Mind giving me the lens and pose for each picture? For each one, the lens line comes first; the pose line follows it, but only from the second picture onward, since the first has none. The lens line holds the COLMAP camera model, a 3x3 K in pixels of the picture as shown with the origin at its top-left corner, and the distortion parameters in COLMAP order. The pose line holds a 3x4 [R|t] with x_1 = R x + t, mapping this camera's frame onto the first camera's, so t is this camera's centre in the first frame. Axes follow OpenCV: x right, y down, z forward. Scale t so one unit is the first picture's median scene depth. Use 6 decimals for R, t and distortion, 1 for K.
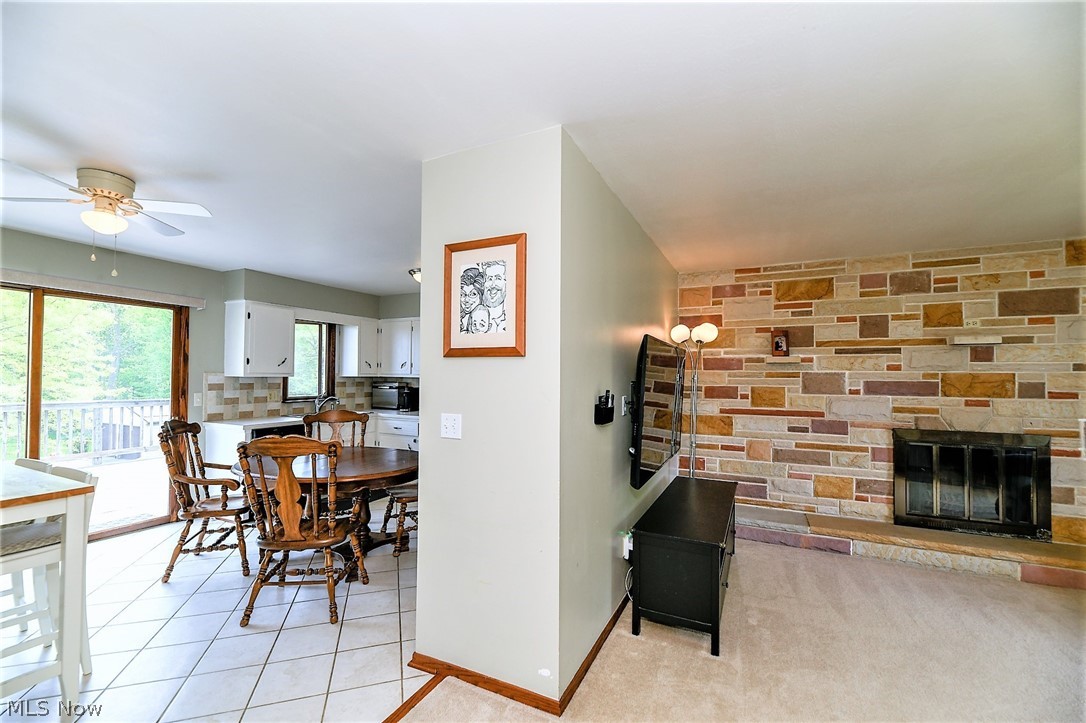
lens RADIAL K [[443.6, 0, 541.5], [0, 443.6, 366.9], [0, 0, 1]] dist [-0.002700, -0.001739]
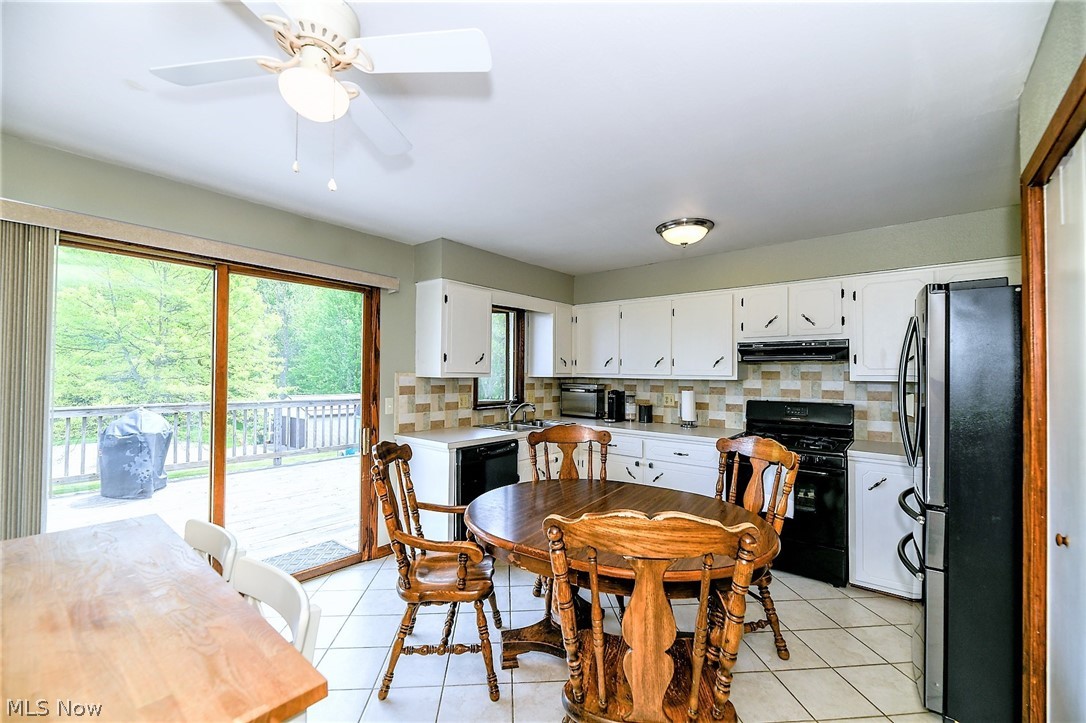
lens RADIAL K [[443.6, 0, 545.5], [0, 443.6, 366.5], [0, 0, 1]] dist [-0.002700, -0.001739]
pose [[0.973104, -0.002177, -0.230357, -0.346482], [0.002615, 0.999995, 0.001597, 0.002276], [0.230352, -0.002156, 0.973105, 0.315228]]
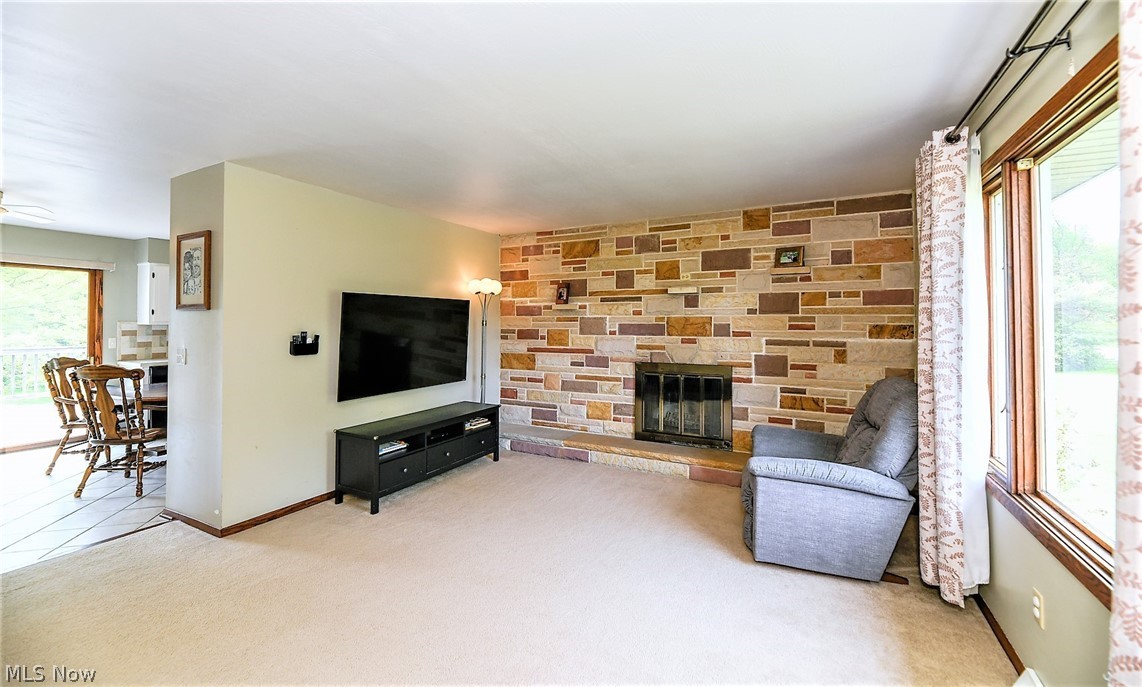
lens RADIAL K [[456.4, 0, 567.4], [0, 456.4, 313.7], [0, 0, 1]] dist [-0.003979, -0.000708]
pose [[0.999338, -0.009543, -0.035121, 0.598830], [0.009673, 0.999947, 0.003543, -0.001945], [0.035085, -0.003881, 0.999377, -0.256110]]
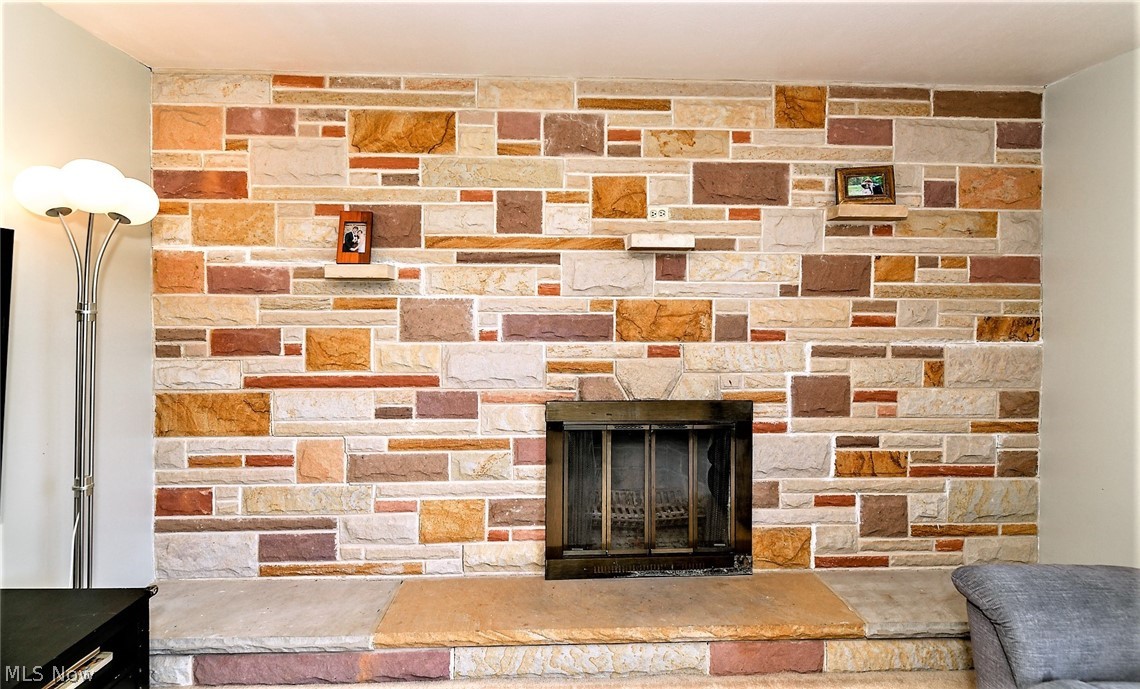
lens RADIAL K [[529.9, 0, 576.6], [0, 529.9, 312.8], [0, 0, 1]] dist [0.002626, -0.001168]
pose [[0.879417, -0.008713, 0.475973, 0.478523], [-0.005734, 0.999566, 0.028891, 0.009991], [-0.476019, -0.028136, 0.878985, 0.382210]]
